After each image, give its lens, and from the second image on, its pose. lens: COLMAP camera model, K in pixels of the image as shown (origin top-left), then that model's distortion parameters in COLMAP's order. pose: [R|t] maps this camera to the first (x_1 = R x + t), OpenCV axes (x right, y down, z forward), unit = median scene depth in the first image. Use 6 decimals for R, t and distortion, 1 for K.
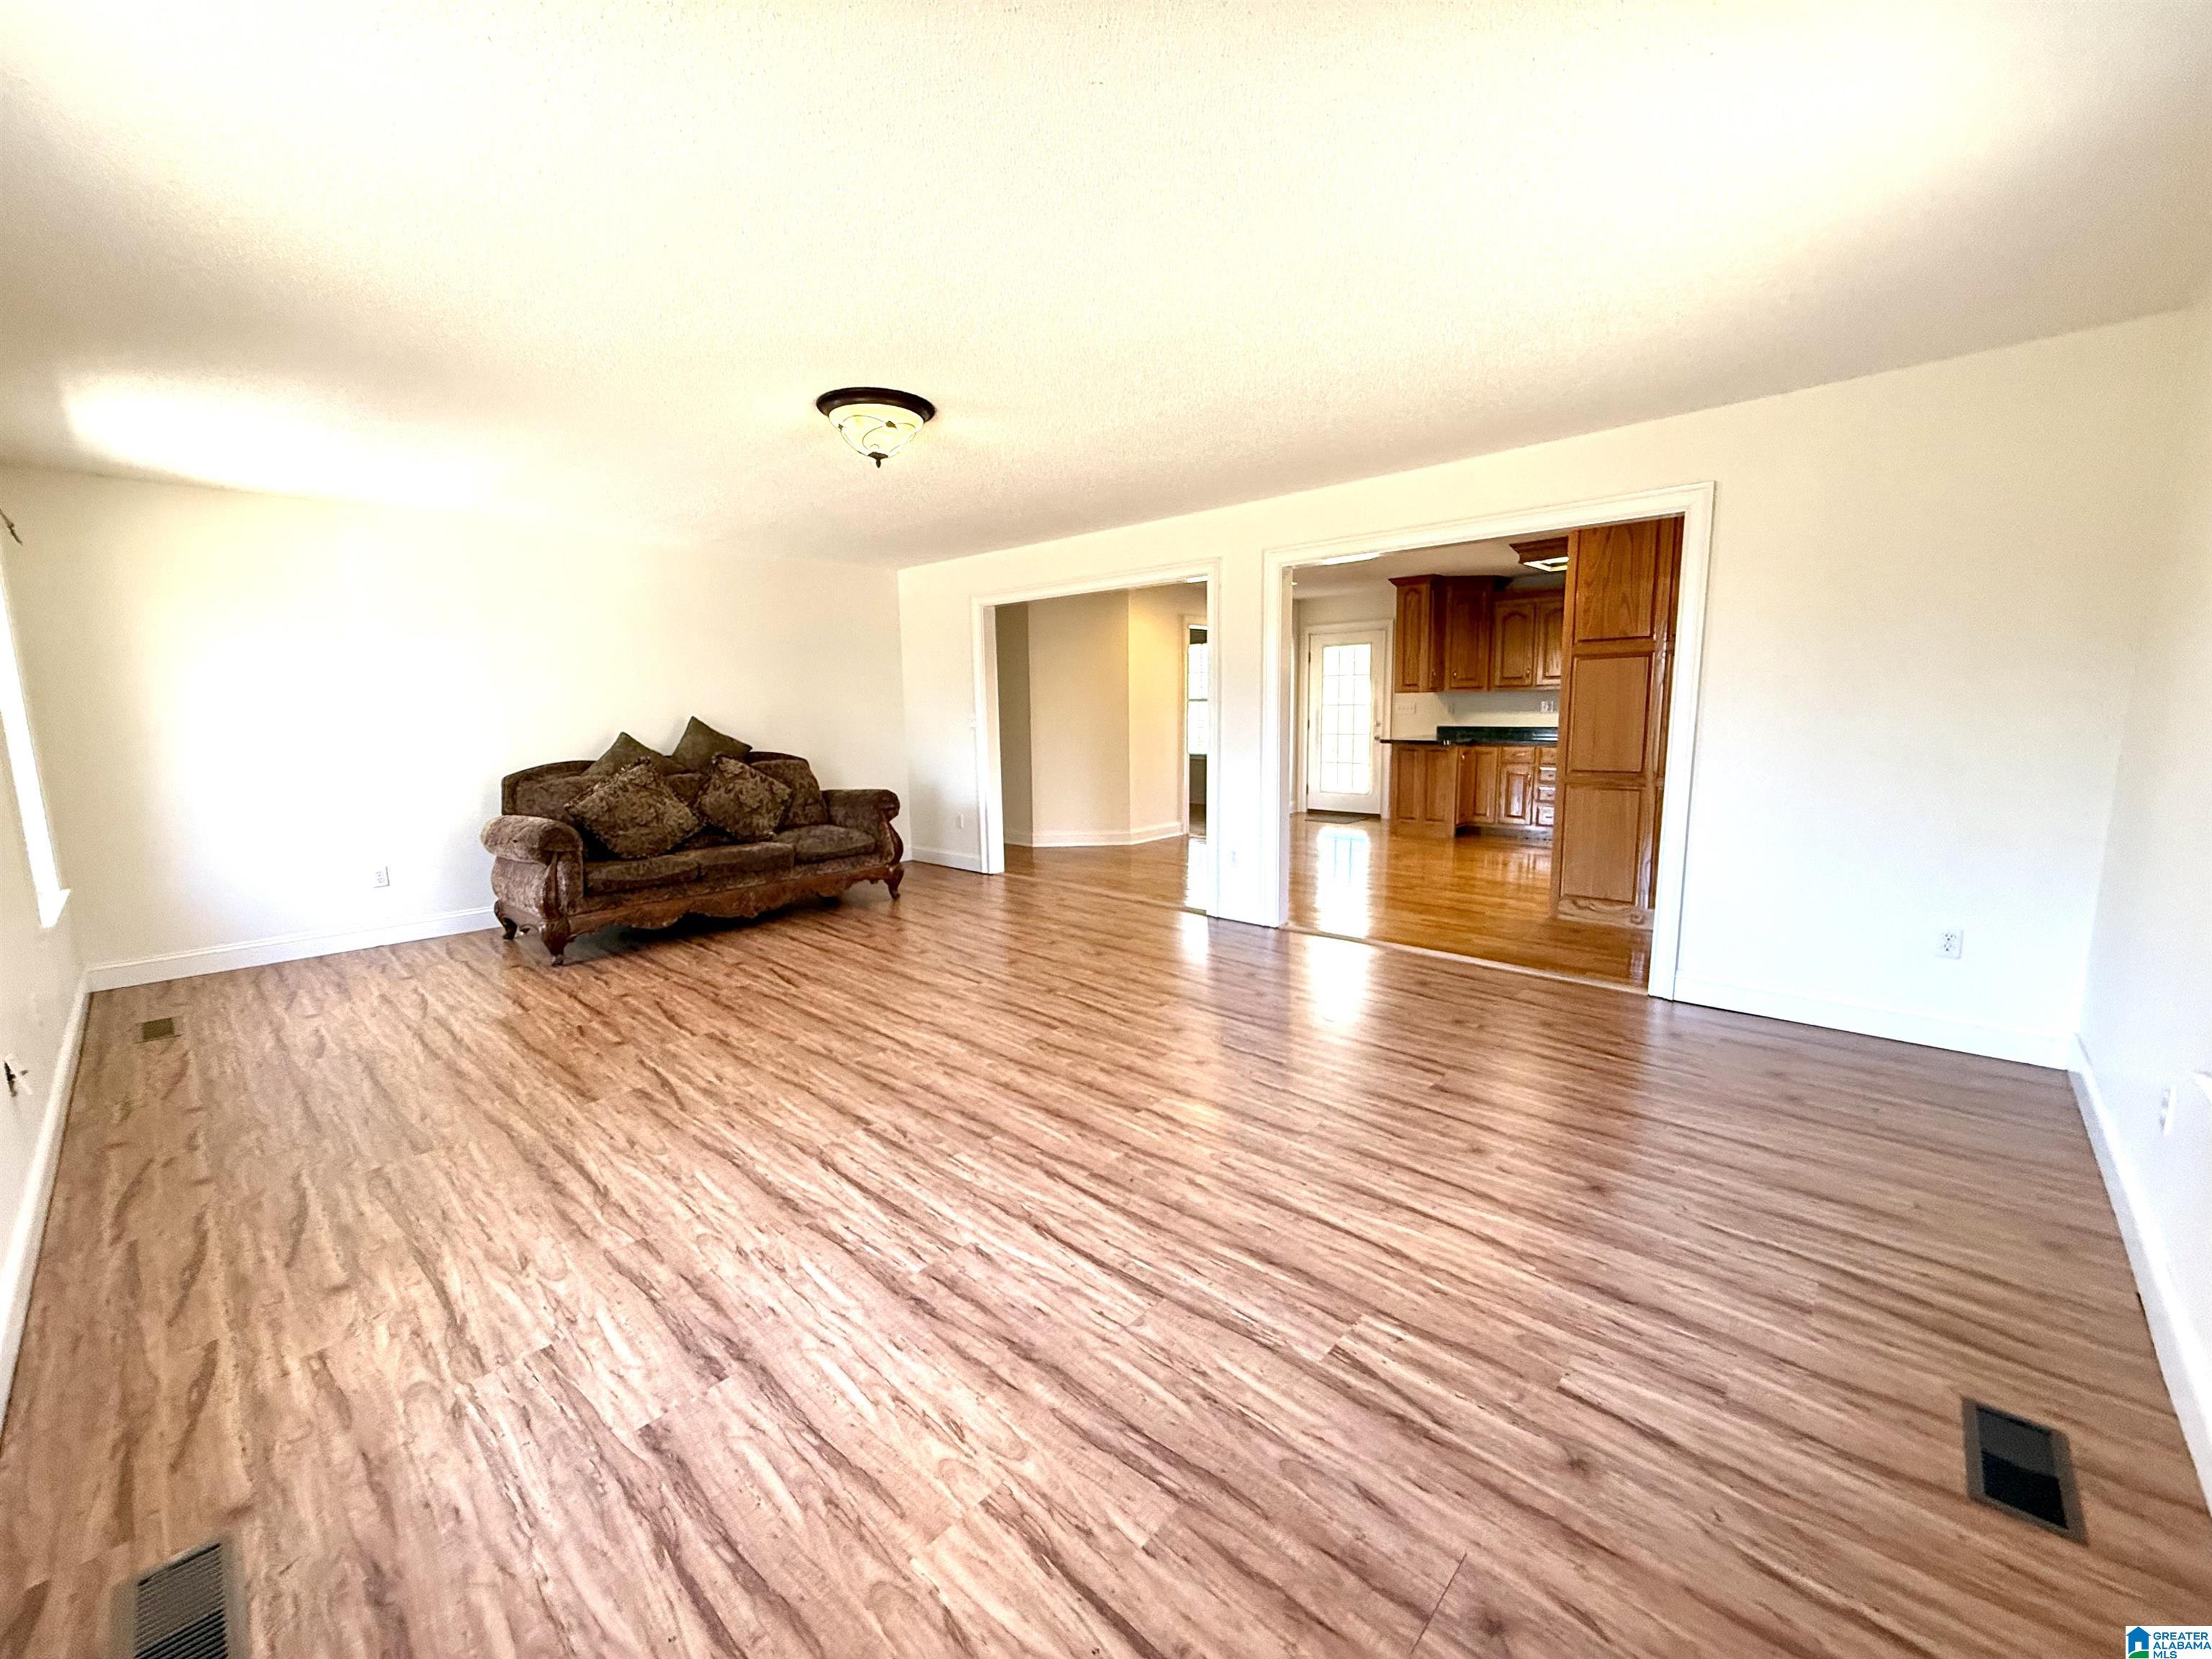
lens RADIAL K [[883.8, 0, 1104.7], [0, 883.8, 829.6], [0, 0, 1]] dist [0.000753, -0.000025]
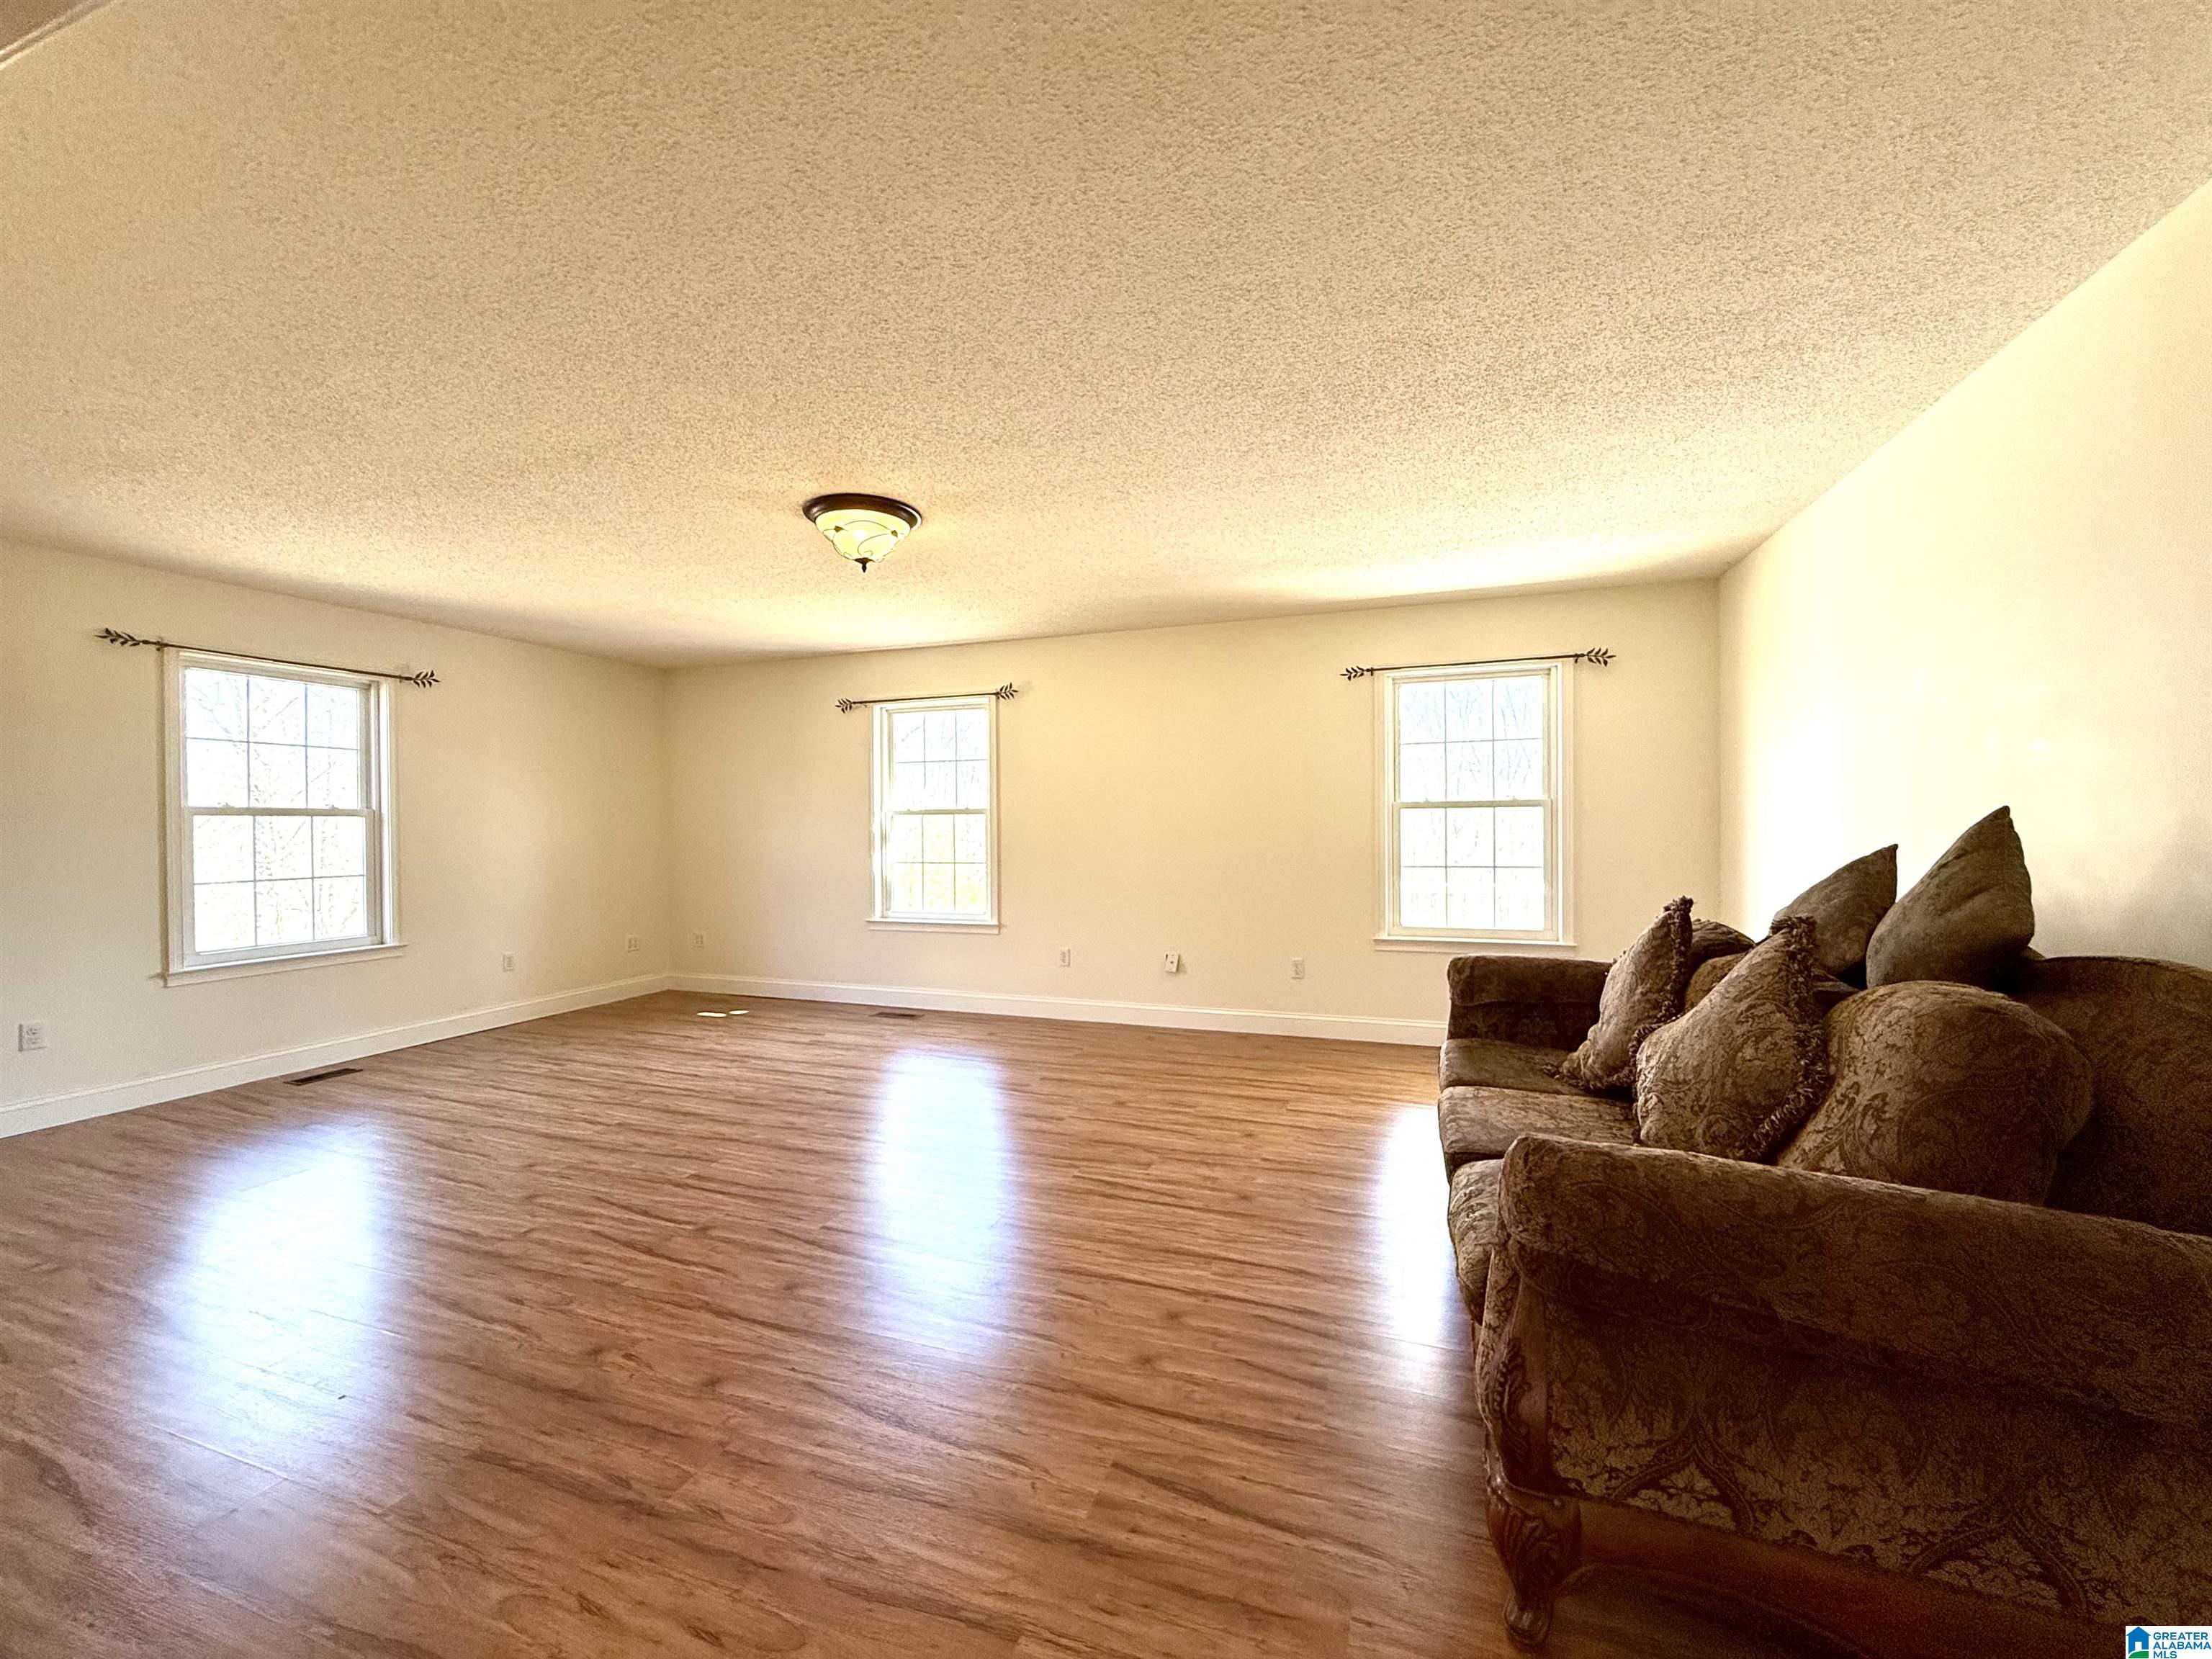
lens RADIAL K [[883.8, 0, 1105.4], [0, 883.8, 828.7], [0, 0, 1]] dist [0.000753, -0.000025]
pose [[-0.919816, 0.023065, -0.391671, -0.099338], [-0.034647, 0.989596, 0.139643, -0.256105], [0.390816, 0.142016, -0.909447, 1.944807]]
